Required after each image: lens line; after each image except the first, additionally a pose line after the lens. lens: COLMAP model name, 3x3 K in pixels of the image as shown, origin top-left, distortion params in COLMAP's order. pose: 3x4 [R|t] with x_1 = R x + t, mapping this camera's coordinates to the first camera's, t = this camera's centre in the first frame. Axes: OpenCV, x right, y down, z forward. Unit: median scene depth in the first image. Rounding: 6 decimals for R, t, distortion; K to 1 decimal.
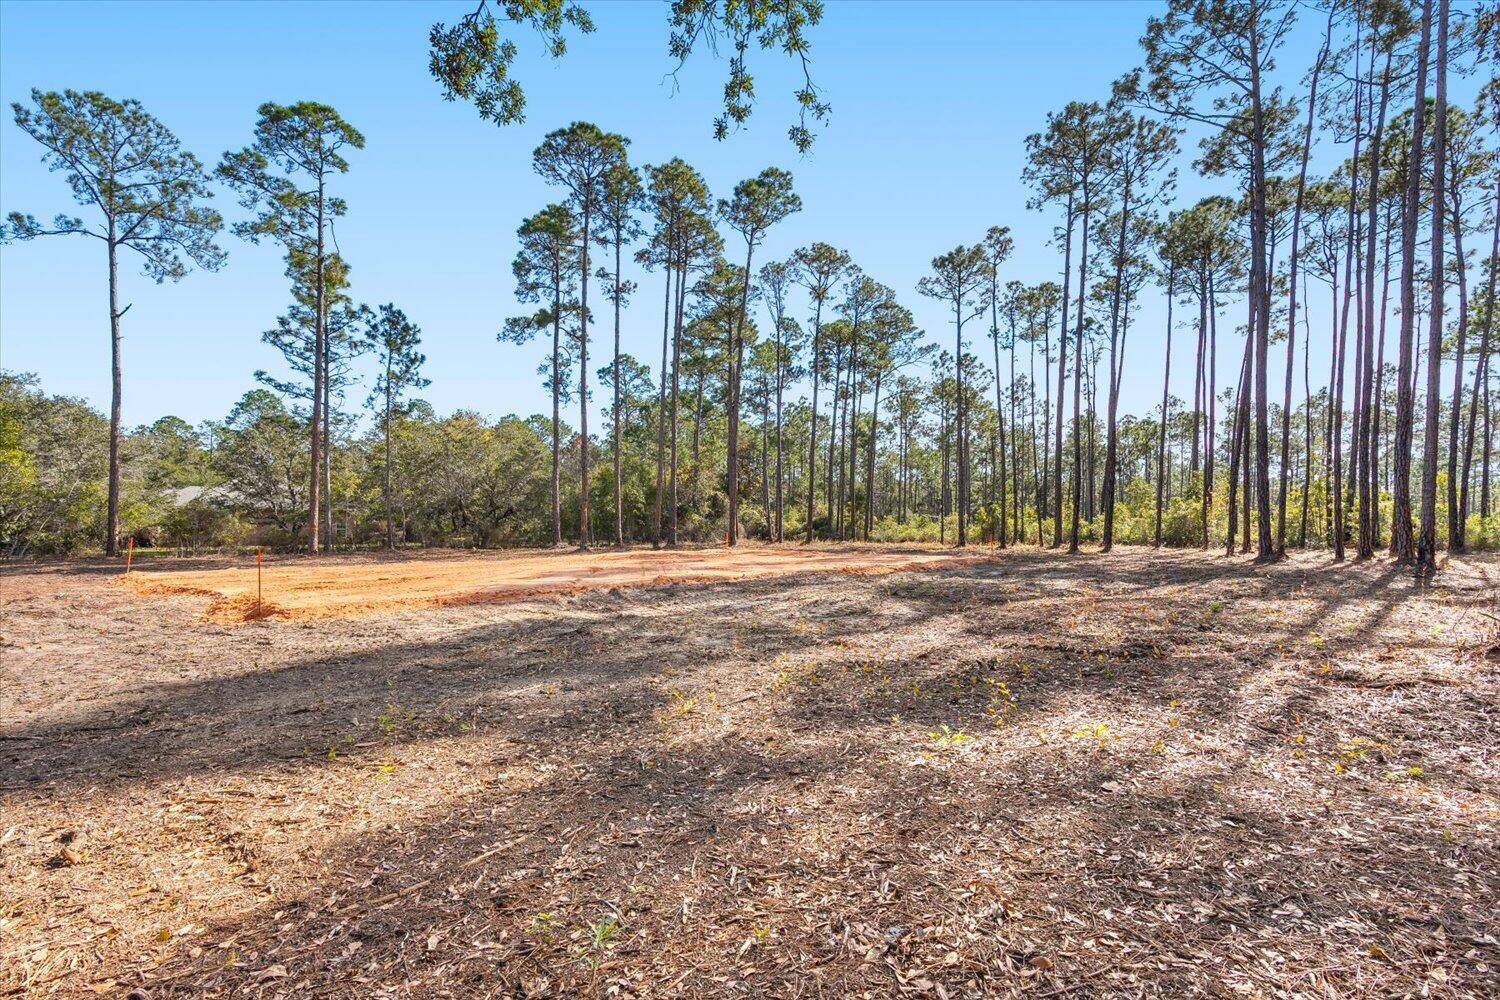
lens RADIAL K [[663.9, 0, 748.5], [0, 663.9, 528.5], [0, 0, 1]] dist [-0.000434, 0.000201]
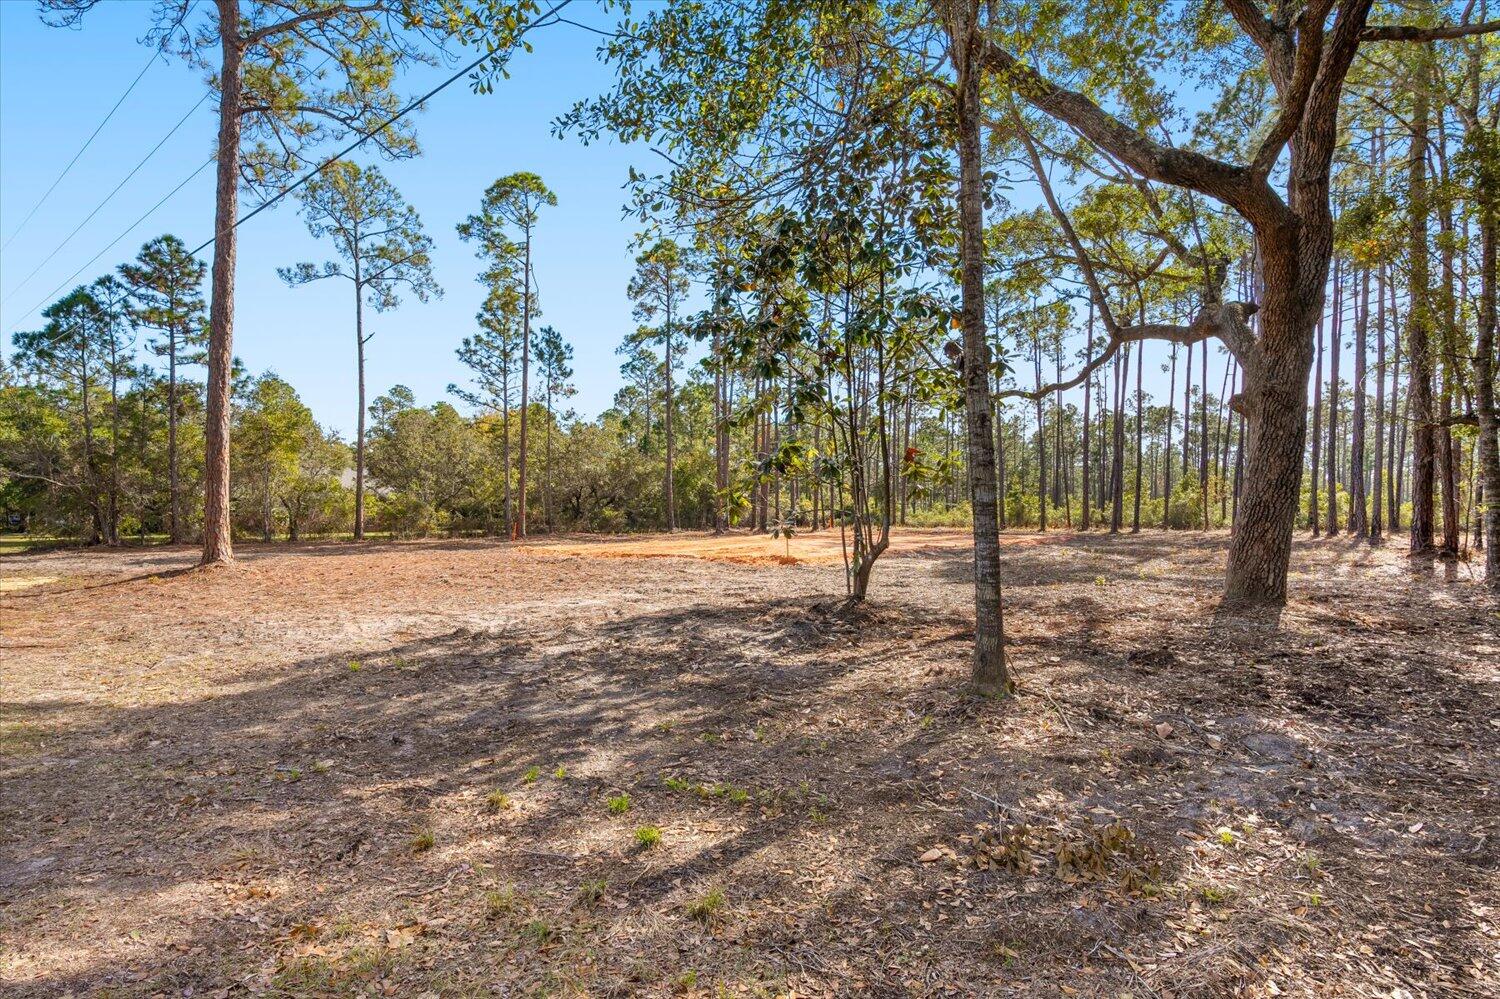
lens RADIAL K [[701.6, 0, 732.4], [0, 701.6, 512.9], [0, 0, 1]] dist [0.002012, 0.000907]
pose [[0.998117, -0.001669, 0.061319, -0.308665], [0.001811, 0.999996, -0.002257, -0.001921], [-0.061315, 0.002364, 0.998116, -0.290399]]
